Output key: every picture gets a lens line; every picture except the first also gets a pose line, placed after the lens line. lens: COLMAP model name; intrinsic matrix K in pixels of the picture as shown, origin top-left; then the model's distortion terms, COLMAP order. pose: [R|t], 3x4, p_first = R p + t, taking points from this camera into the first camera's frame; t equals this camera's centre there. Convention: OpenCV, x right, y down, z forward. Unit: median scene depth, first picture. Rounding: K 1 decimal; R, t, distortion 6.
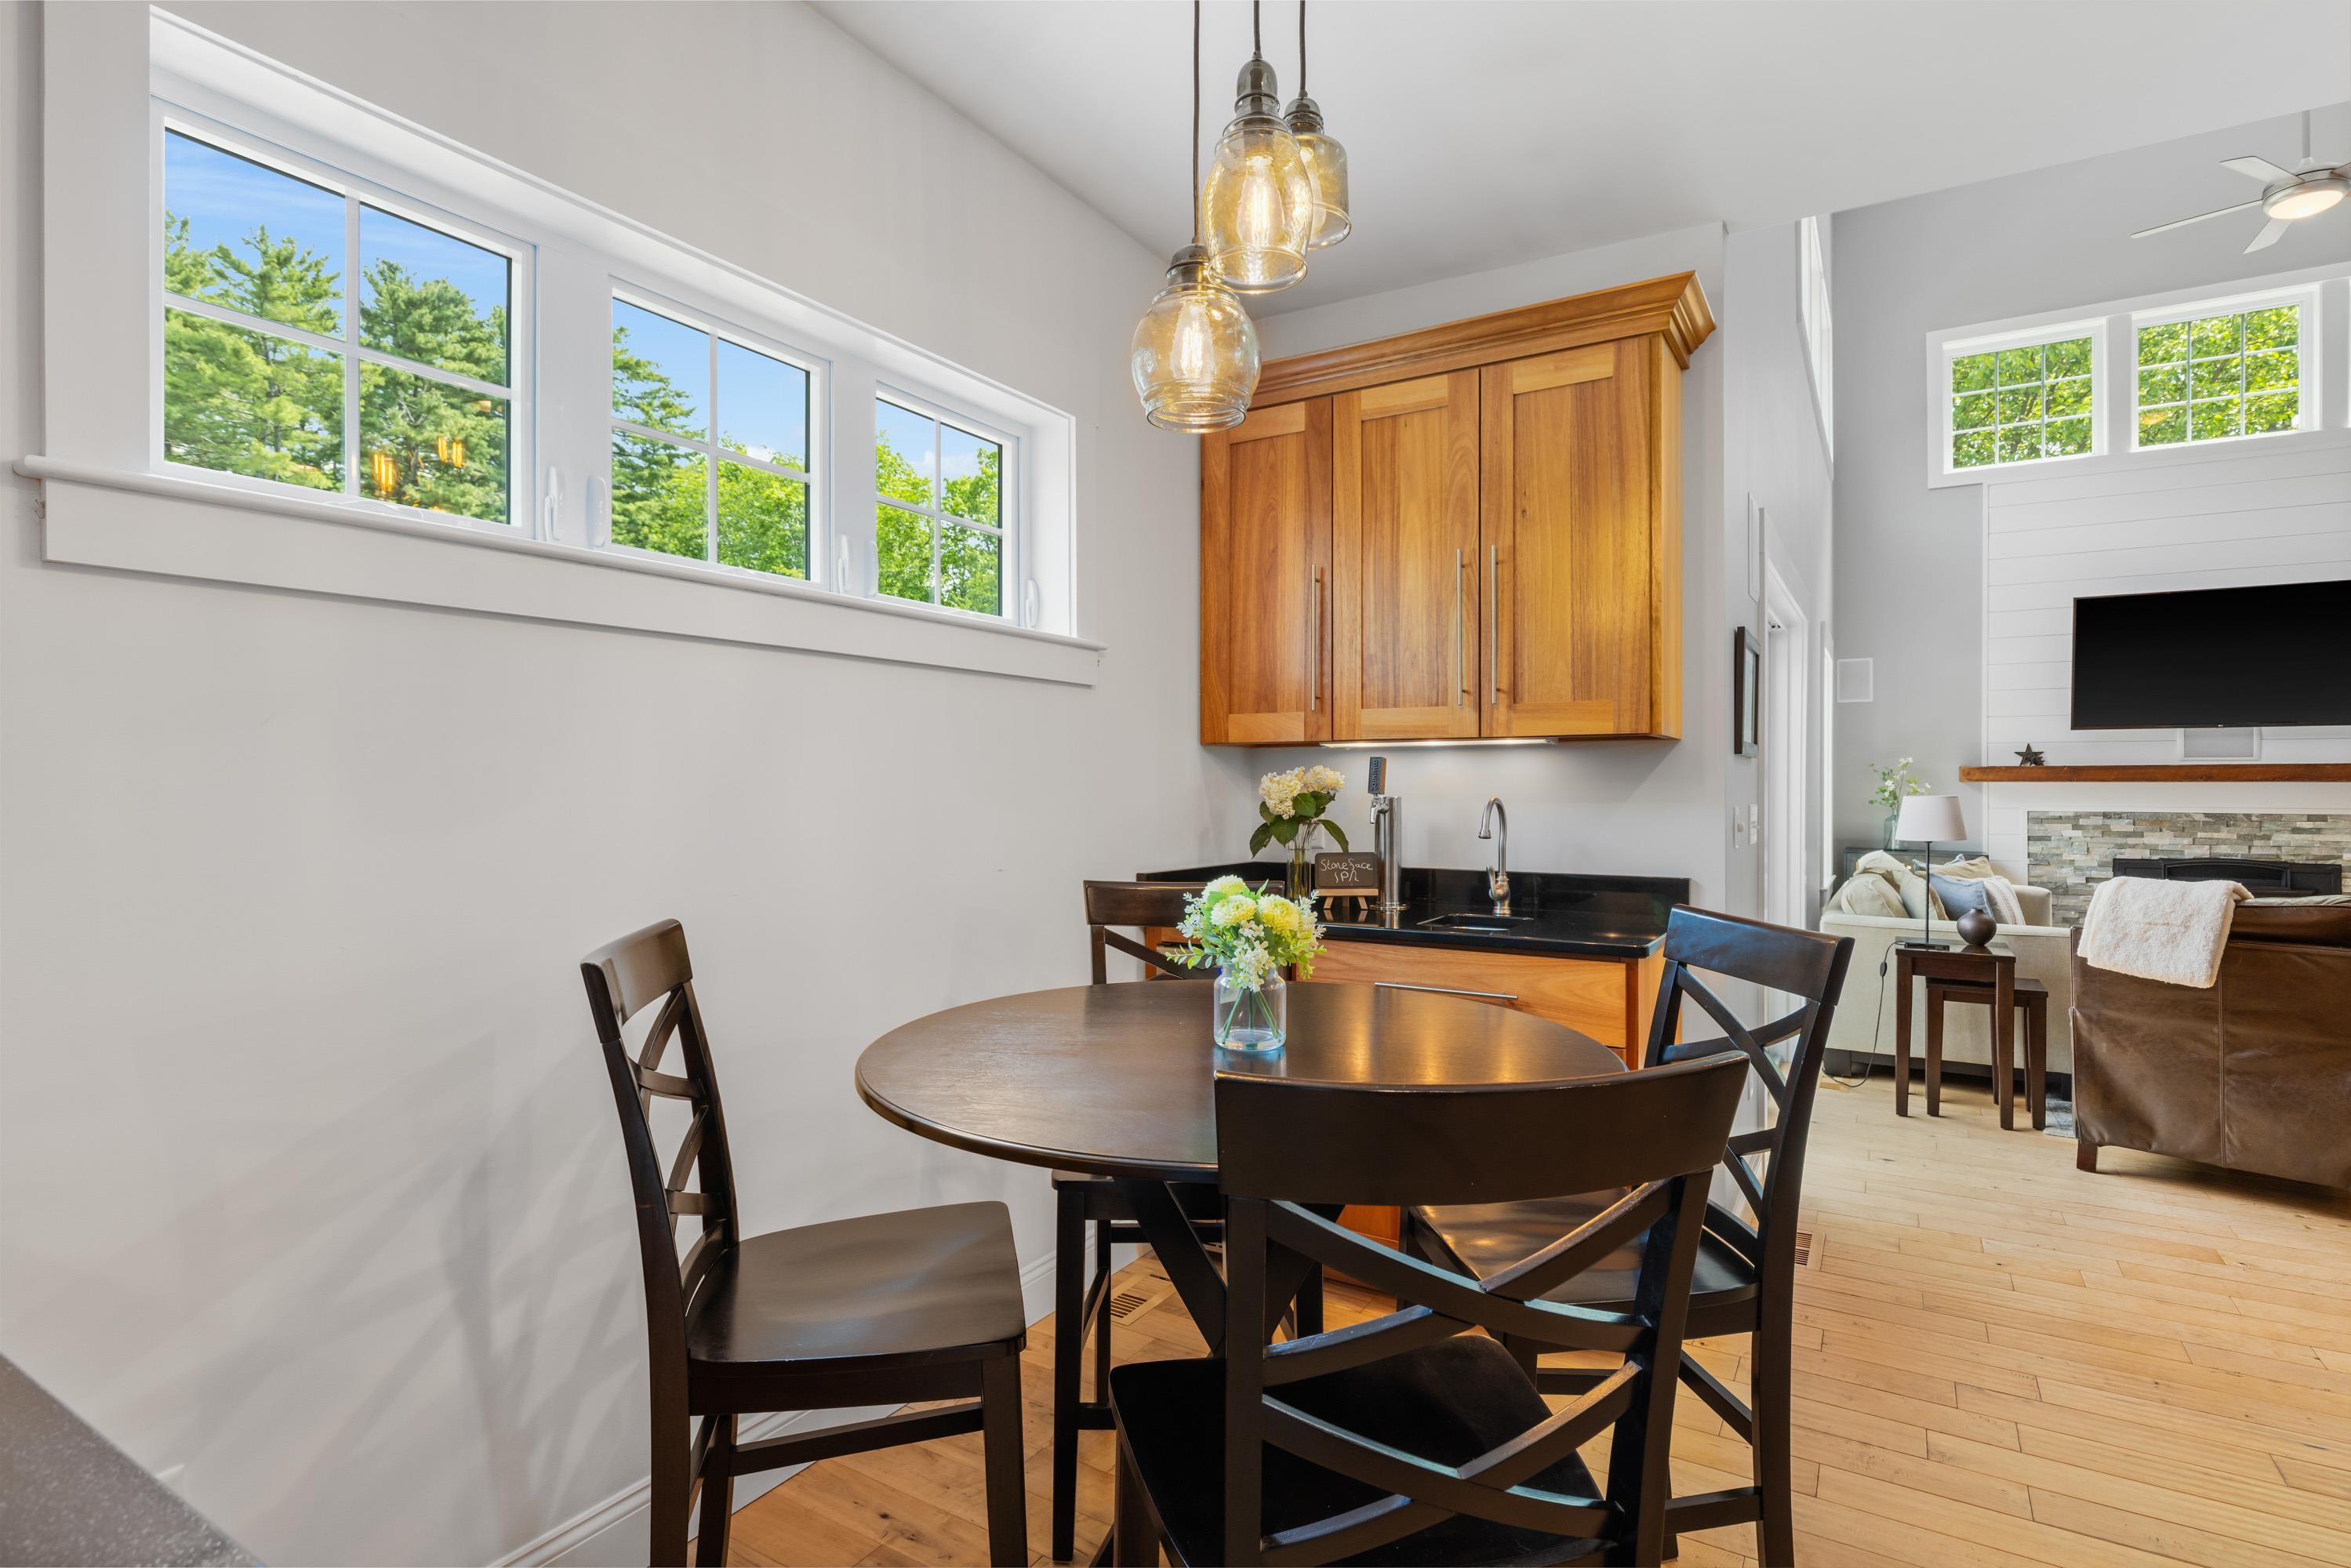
lens RADIAL K [[1158.9, 0, 1175.5], [0, 1158.9, 784.0], [0, 0, 1]] dist [-0.001737, -0.000547]
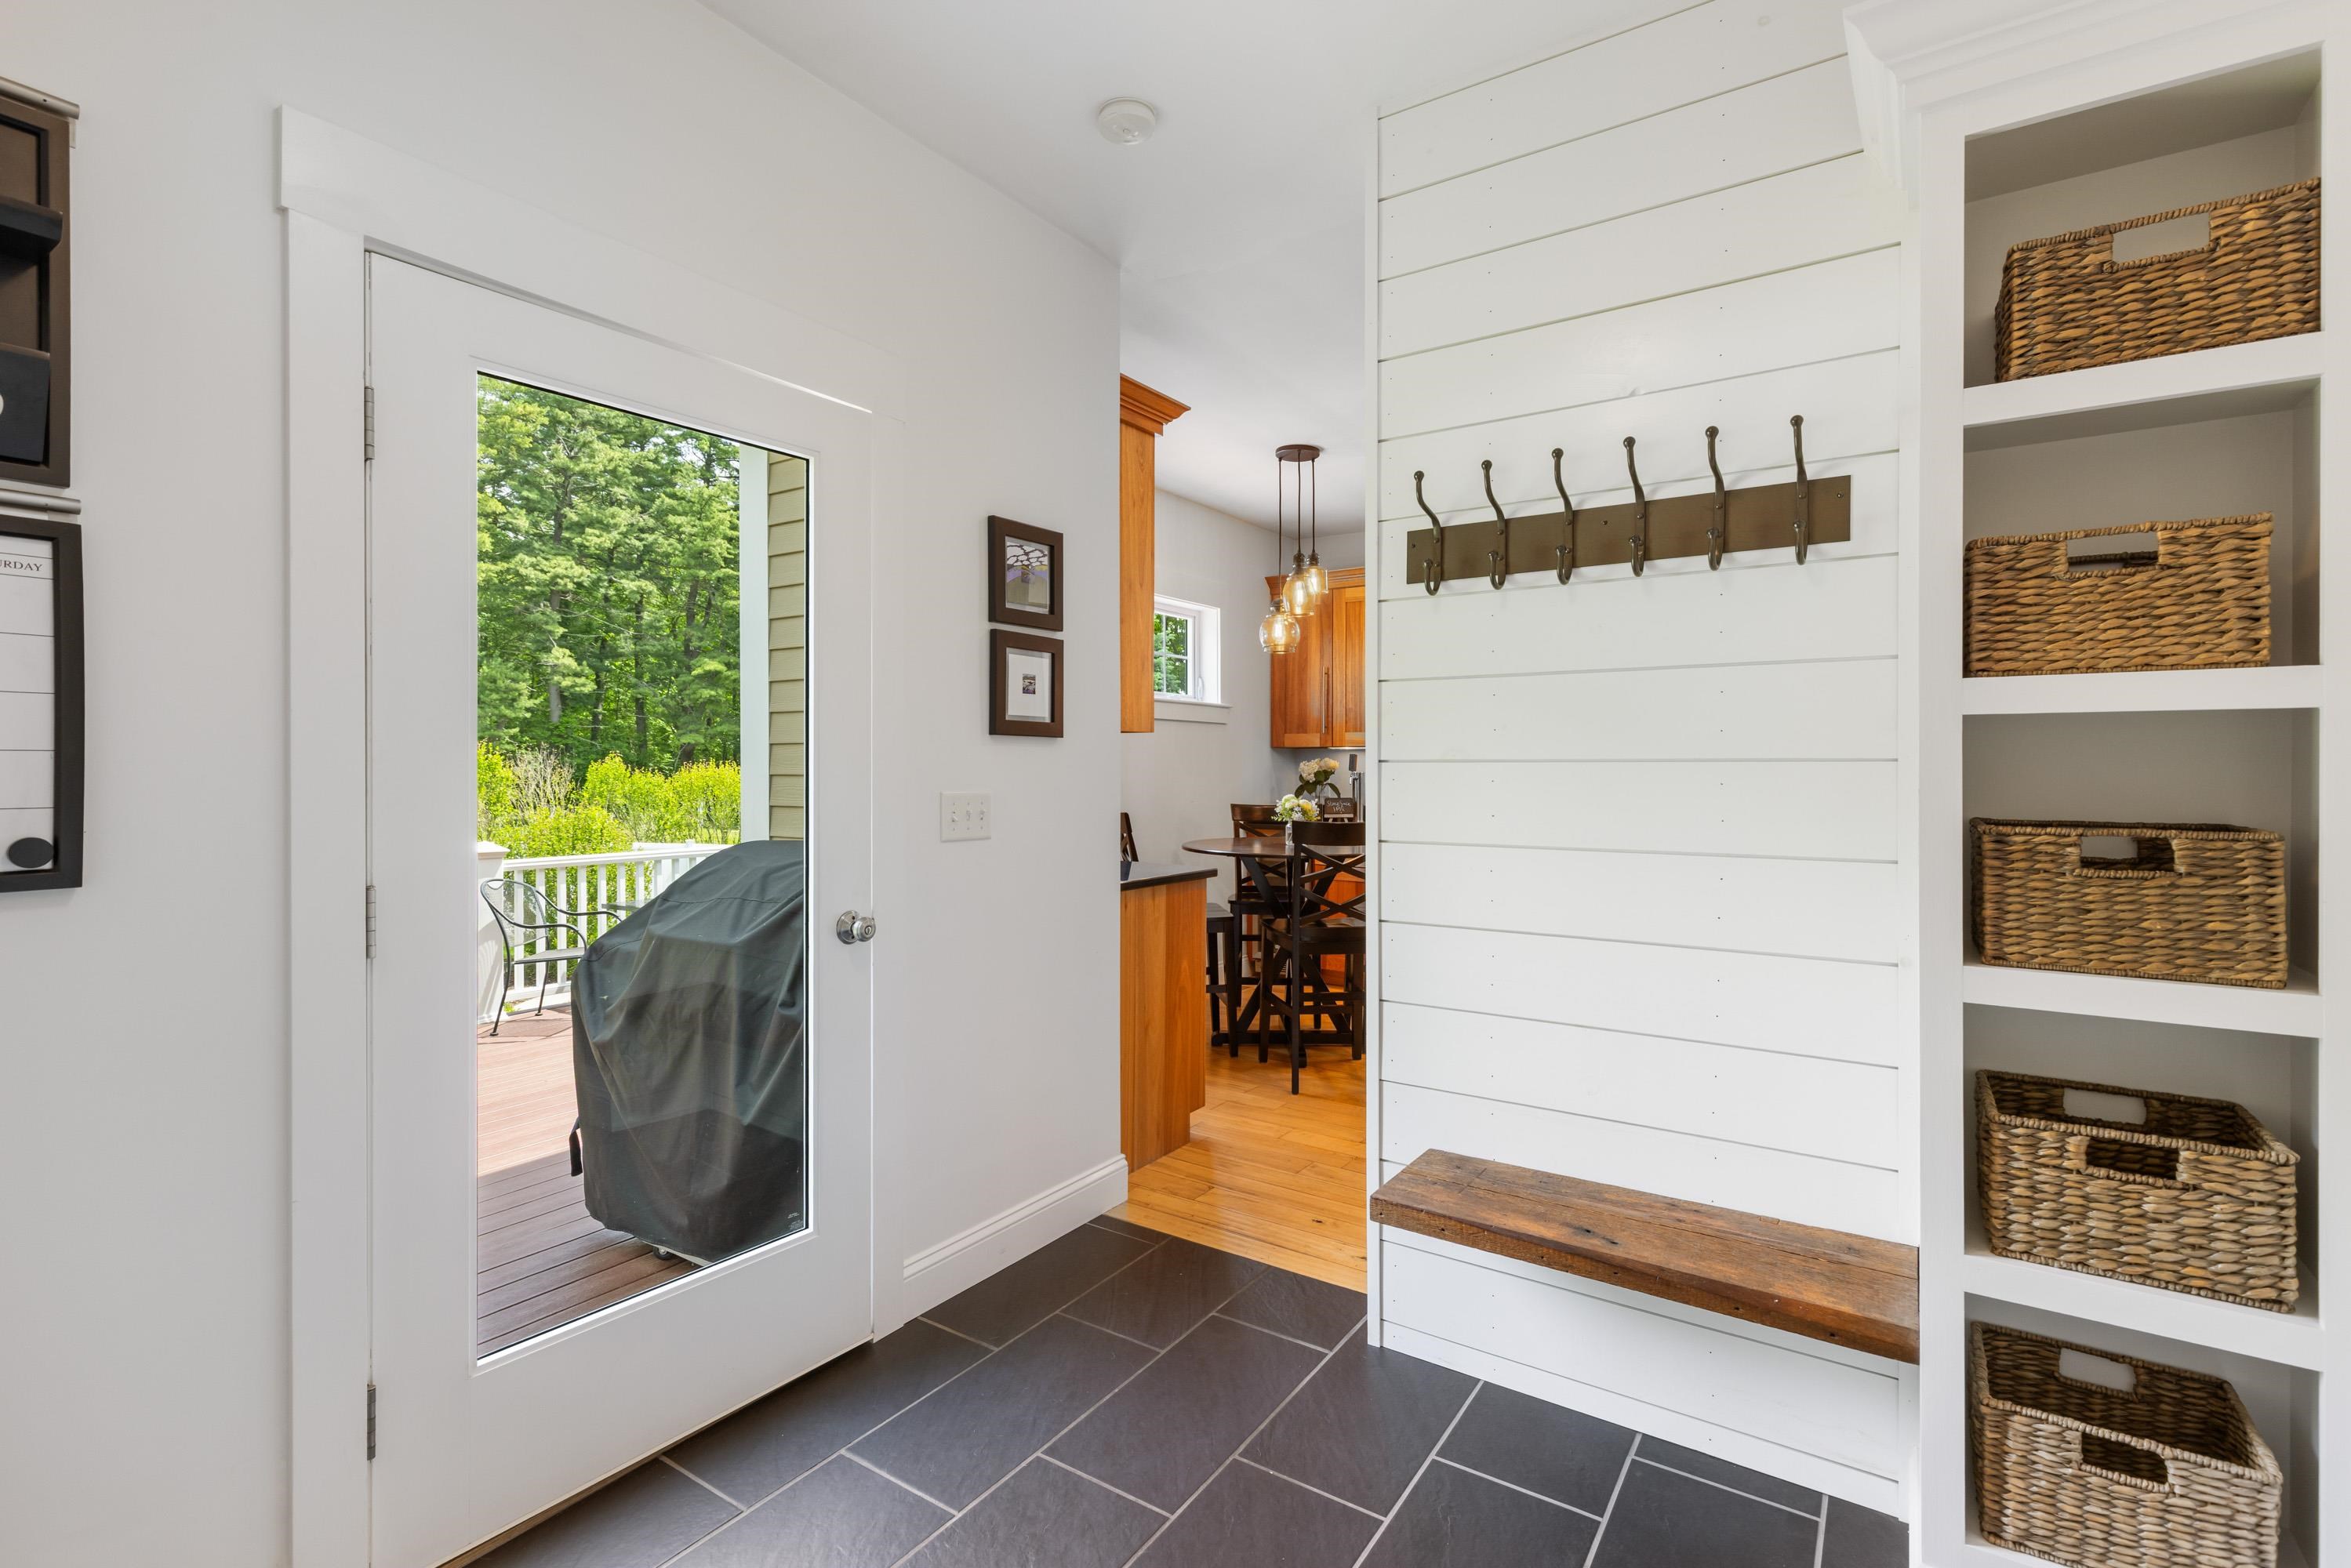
lens RADIAL K [[1076.2, 0, 1175.5], [0, 1076.2, 784.0], [0, 0, 1]] dist [0.000132, -0.000025]
pose [[0.999176, 0.001630, -0.040555, -0.076946], [-0.000930, 0.999851, 0.017265, -0.001790], [0.040577, -0.017213, 0.999028, -1.024673]]
